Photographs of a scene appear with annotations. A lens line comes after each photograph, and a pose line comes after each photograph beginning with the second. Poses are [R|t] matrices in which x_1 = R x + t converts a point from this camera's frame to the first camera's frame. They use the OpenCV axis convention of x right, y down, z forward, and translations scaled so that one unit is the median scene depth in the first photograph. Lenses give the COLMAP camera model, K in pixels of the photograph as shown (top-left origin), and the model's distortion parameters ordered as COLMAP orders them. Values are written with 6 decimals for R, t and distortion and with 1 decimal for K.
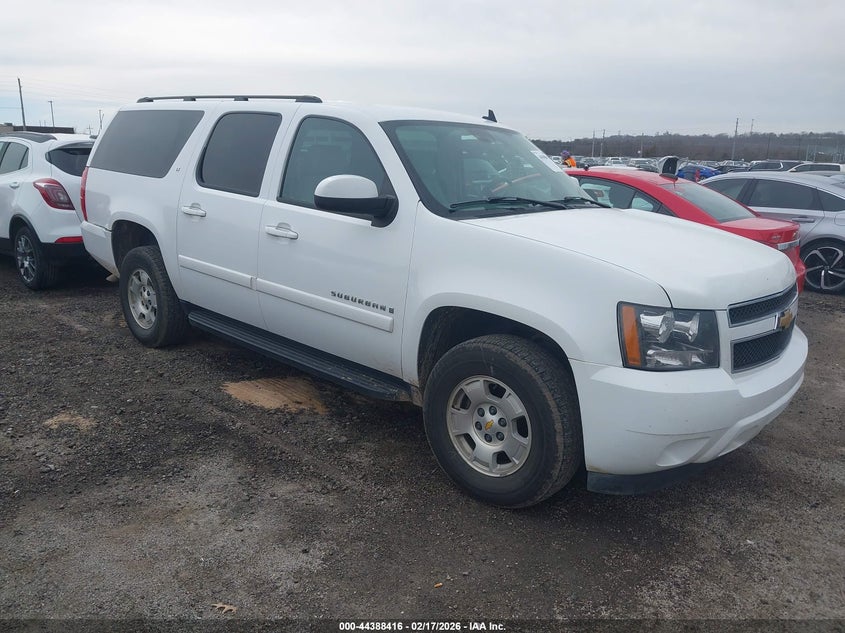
lens RADIAL K [[660.3, 0, 424.1], [0, 660.3, 303.9], [0, 0, 1]] dist [0.072185, -0.003469]
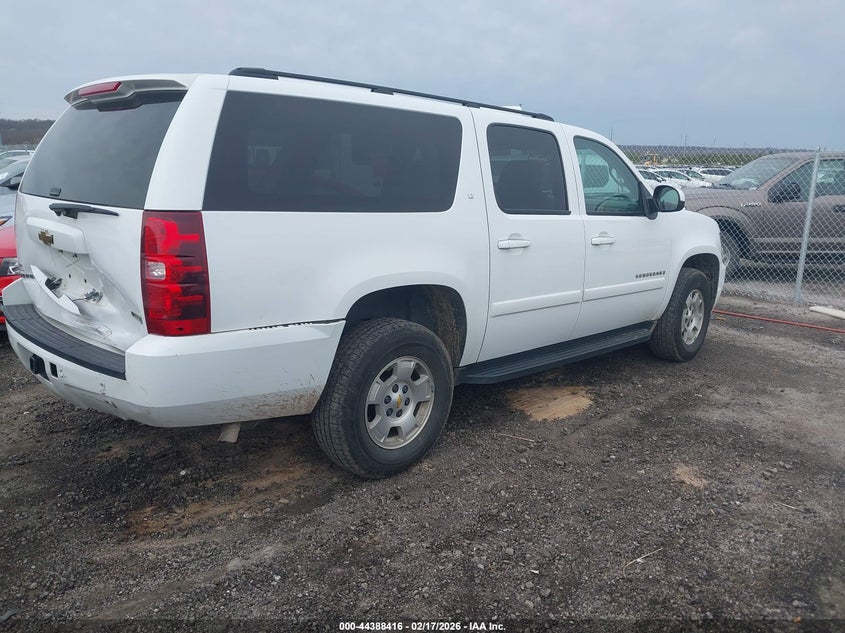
lens RADIAL K [[660.3, 0, 424.1], [0, 660.3, 303.9], [0, 0, 1]] dist [0.072185, -0.003469]
pose [[0.052895, -0.262491, 0.963484, -1.314844], [0.168427, 0.953357, 0.250485, -0.332466], [-0.984294, 0.149027, 0.094639, 1.175586]]
